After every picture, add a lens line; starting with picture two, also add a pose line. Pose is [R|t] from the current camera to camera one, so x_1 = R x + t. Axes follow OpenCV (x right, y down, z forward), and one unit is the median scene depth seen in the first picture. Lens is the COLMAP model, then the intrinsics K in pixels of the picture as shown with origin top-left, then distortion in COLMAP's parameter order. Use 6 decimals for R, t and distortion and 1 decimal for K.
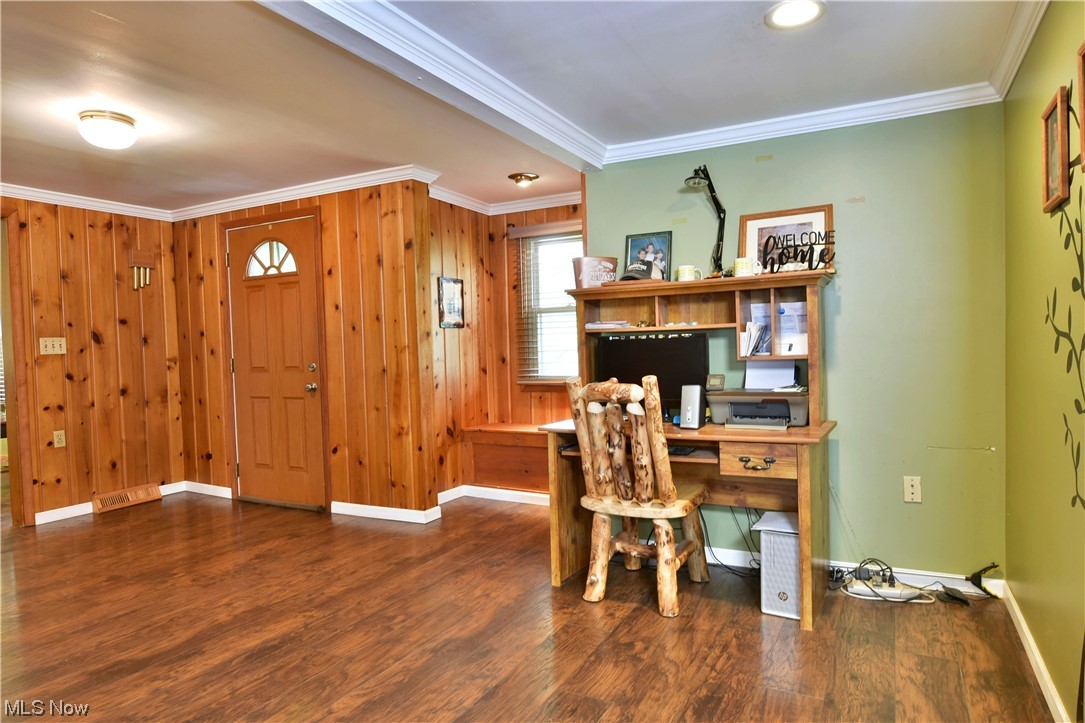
lens RADIAL K [[652.6, 0, 548.8], [0, 652.6, 366.6], [0, 0, 1]] dist [0.002116, 0.000145]
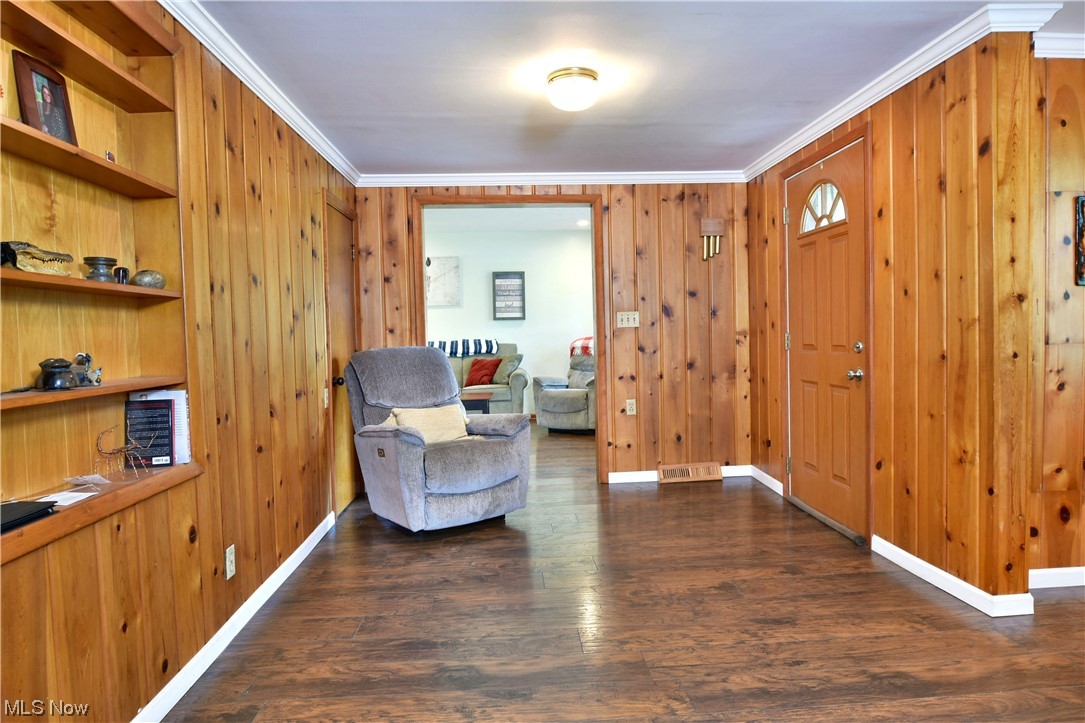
lens RADIAL K [[660.2, 0, 545.0], [0, 660.2, 366.4], [0, 0, 1]] dist [-0.009473, -0.004800]
pose [[0.524176, 0.057541, -0.849664, 0.087394], [-0.016415, 0.998212, 0.057474, -0.015097], [0.851452, -0.016180, 0.524183, 0.323000]]
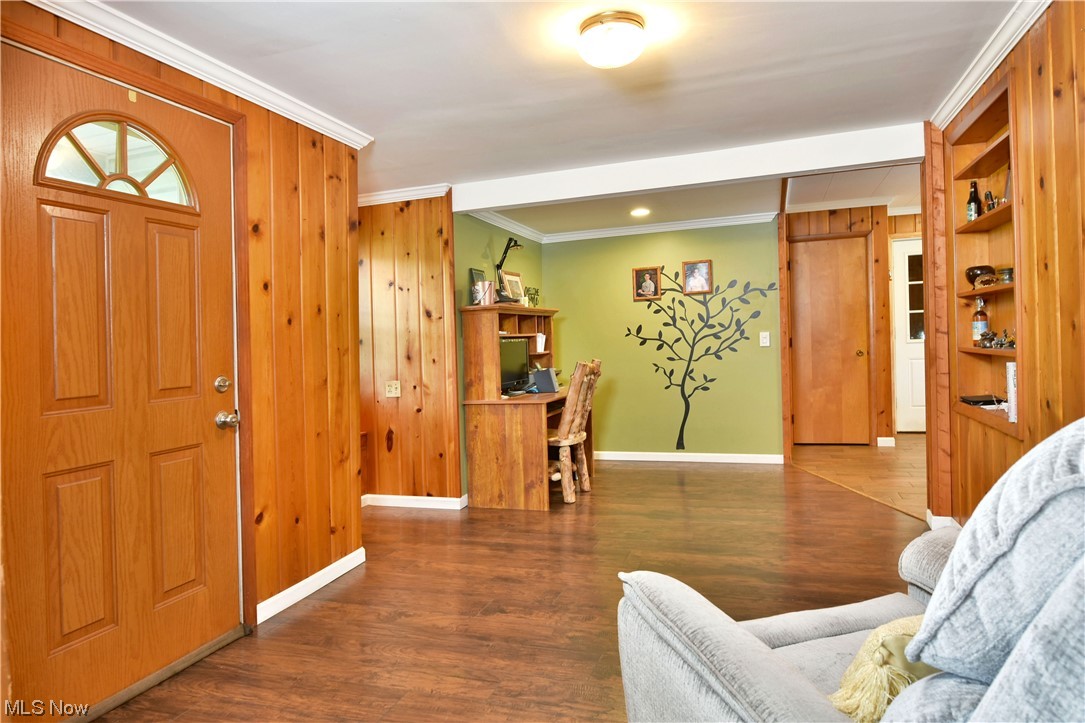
lens RADIAL K [[638.8, 0, 491.1], [0, 638.8, 357.9], [0, 0, 1]] dist [-0.005607, -0.002037]
pose [[-0.079133, 0.003816, 0.996857, -0.967890], [0.066743, 0.997769, 0.001479, -0.007945], [-0.994627, 0.066651, -0.079211, 0.843098]]
